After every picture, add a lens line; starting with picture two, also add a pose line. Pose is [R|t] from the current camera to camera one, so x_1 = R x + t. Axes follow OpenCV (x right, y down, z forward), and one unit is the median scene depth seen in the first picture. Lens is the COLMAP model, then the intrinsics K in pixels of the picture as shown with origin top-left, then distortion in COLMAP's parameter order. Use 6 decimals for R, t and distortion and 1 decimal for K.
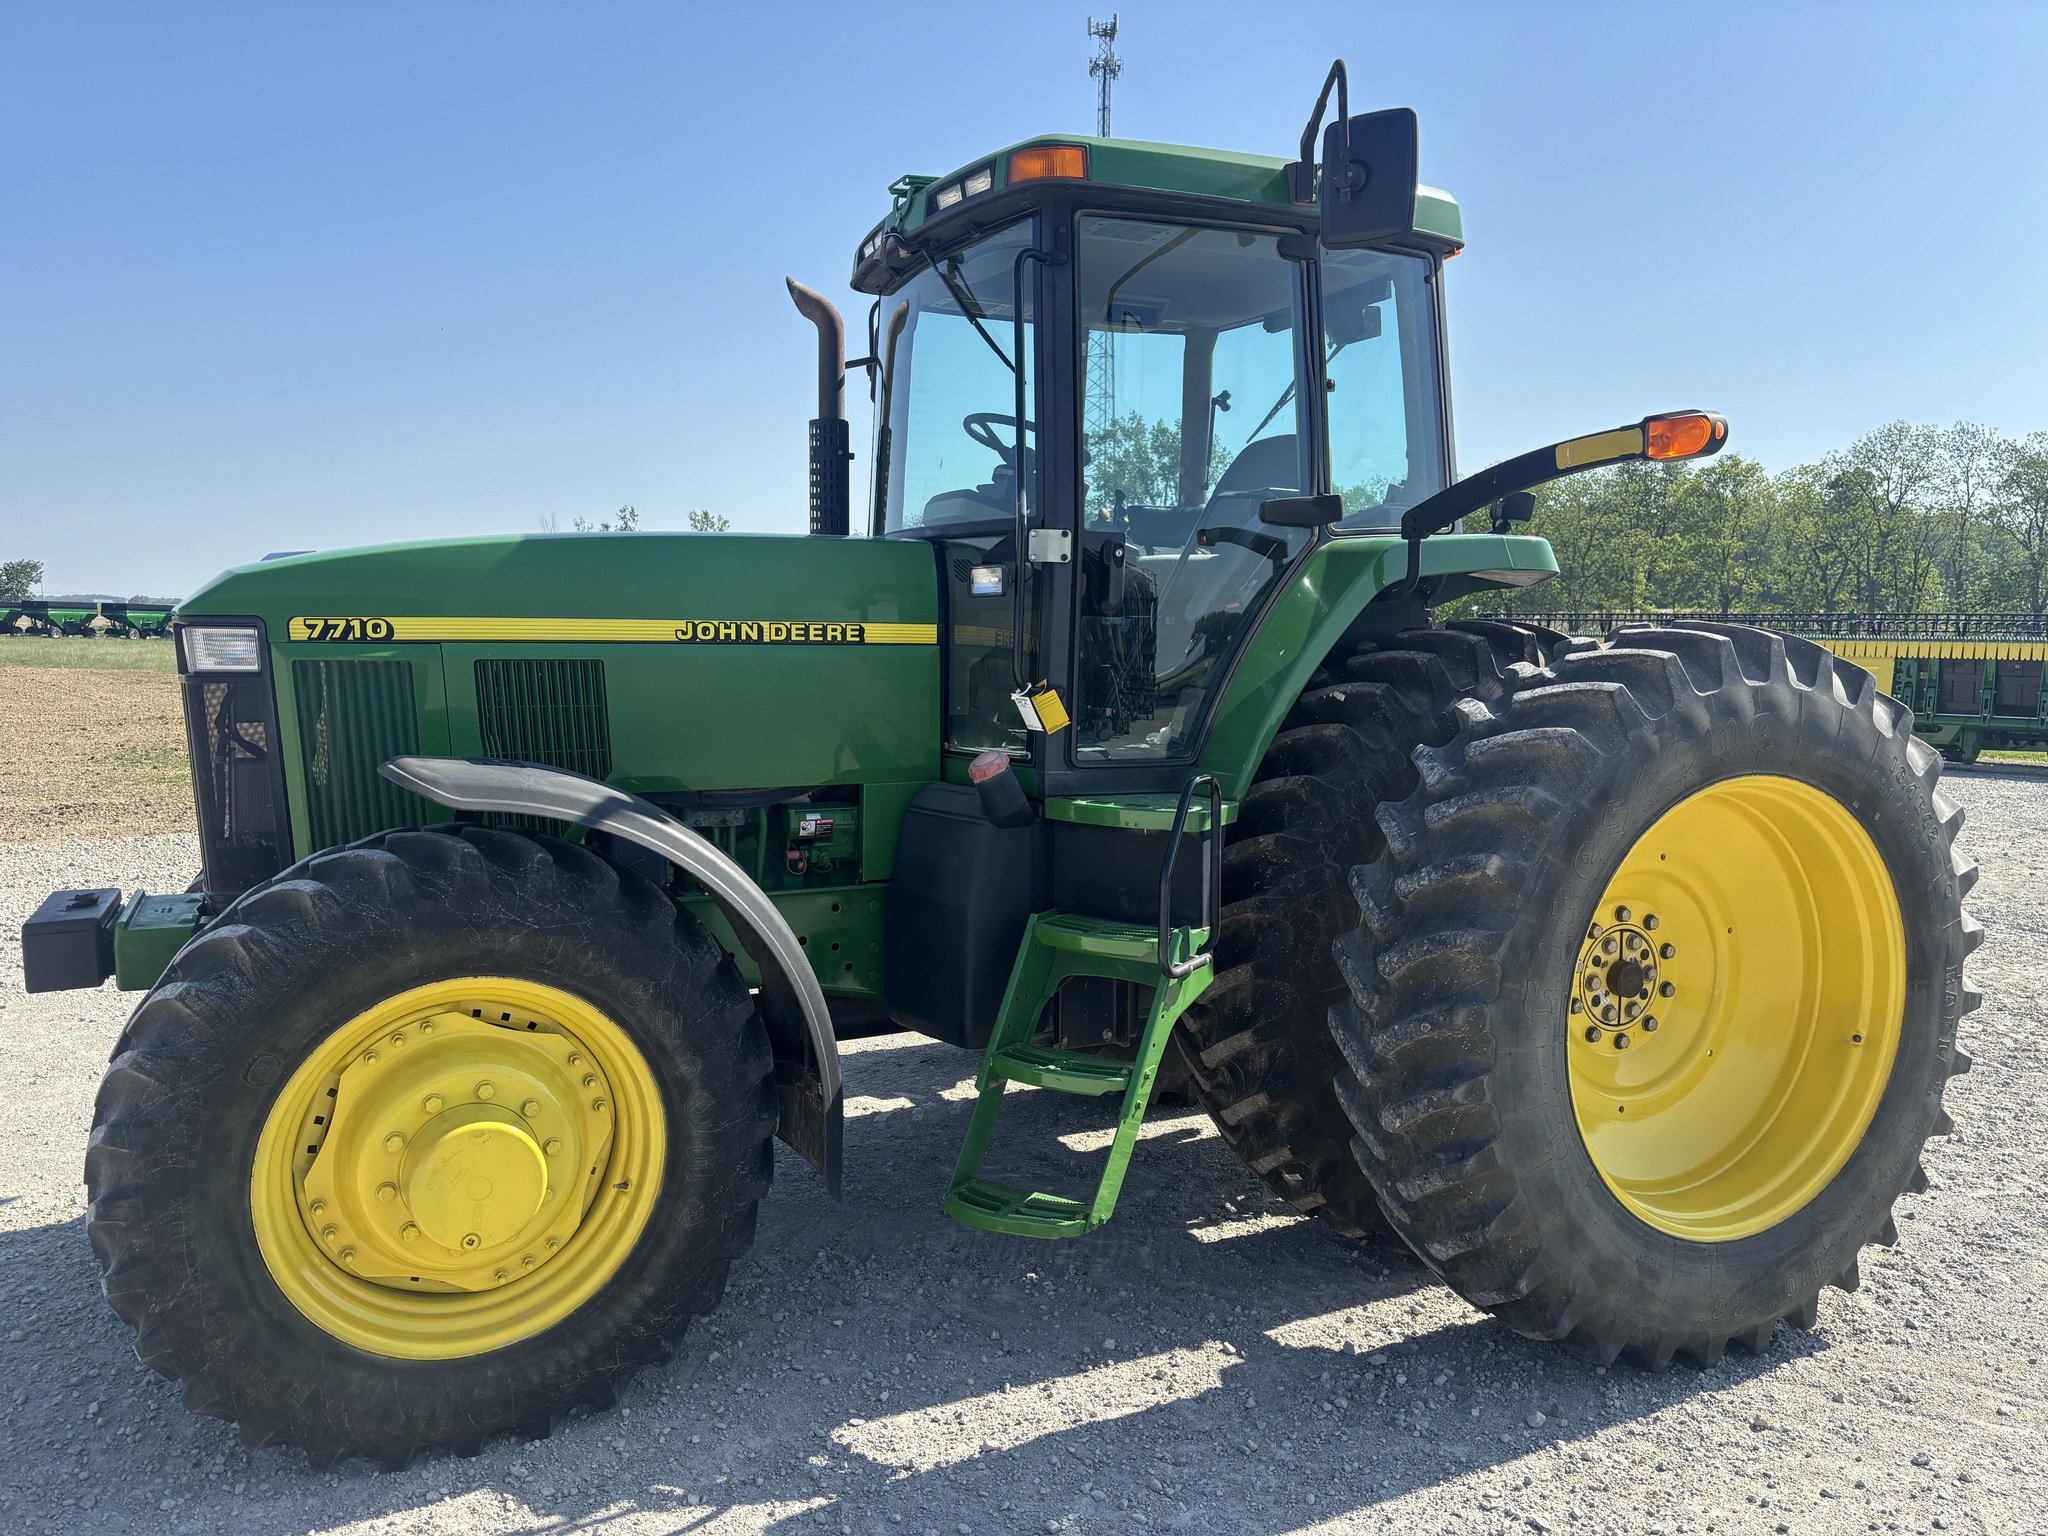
lens RADIAL K [[1546.4, 0, 1024.0], [0, 1546.4, 768.0], [0, 0, 1]] dist [0.104893, -0.162567]
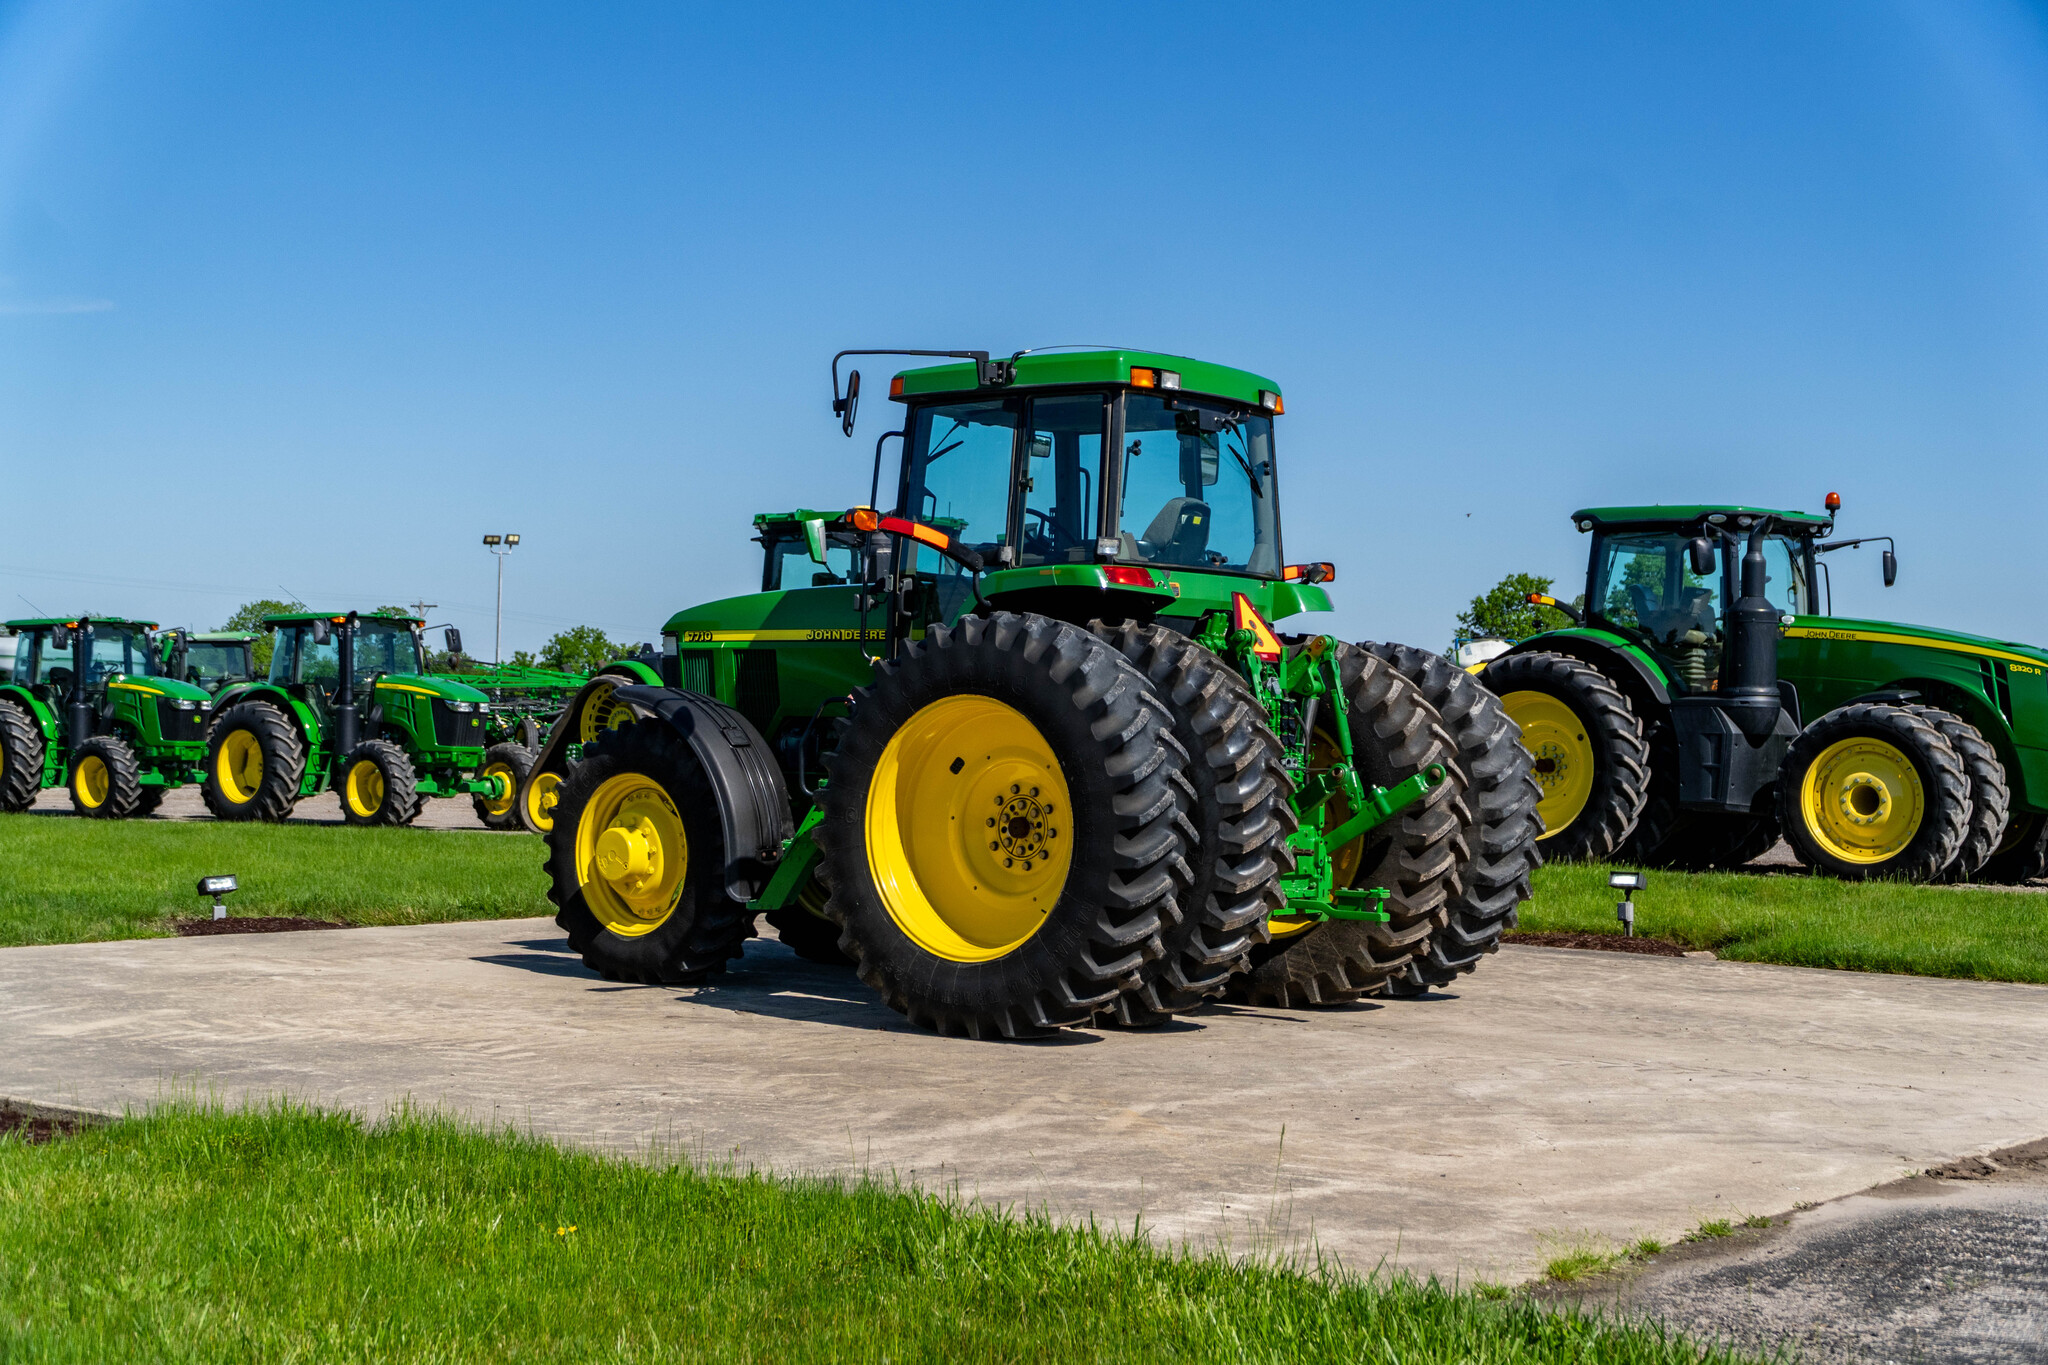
lens RADIAL K [[2805.8, 0, 1030.8], [0, 2805.8, 647.2], [0, 0, 1]] dist [0.067085, -0.034972]
pose [[0.457720, -0.023784, -0.888778, 3.174438], [-0.095714, 0.992515, -0.075853, 0.176476], [0.883930, 0.119788, 0.452017, -0.374832]]
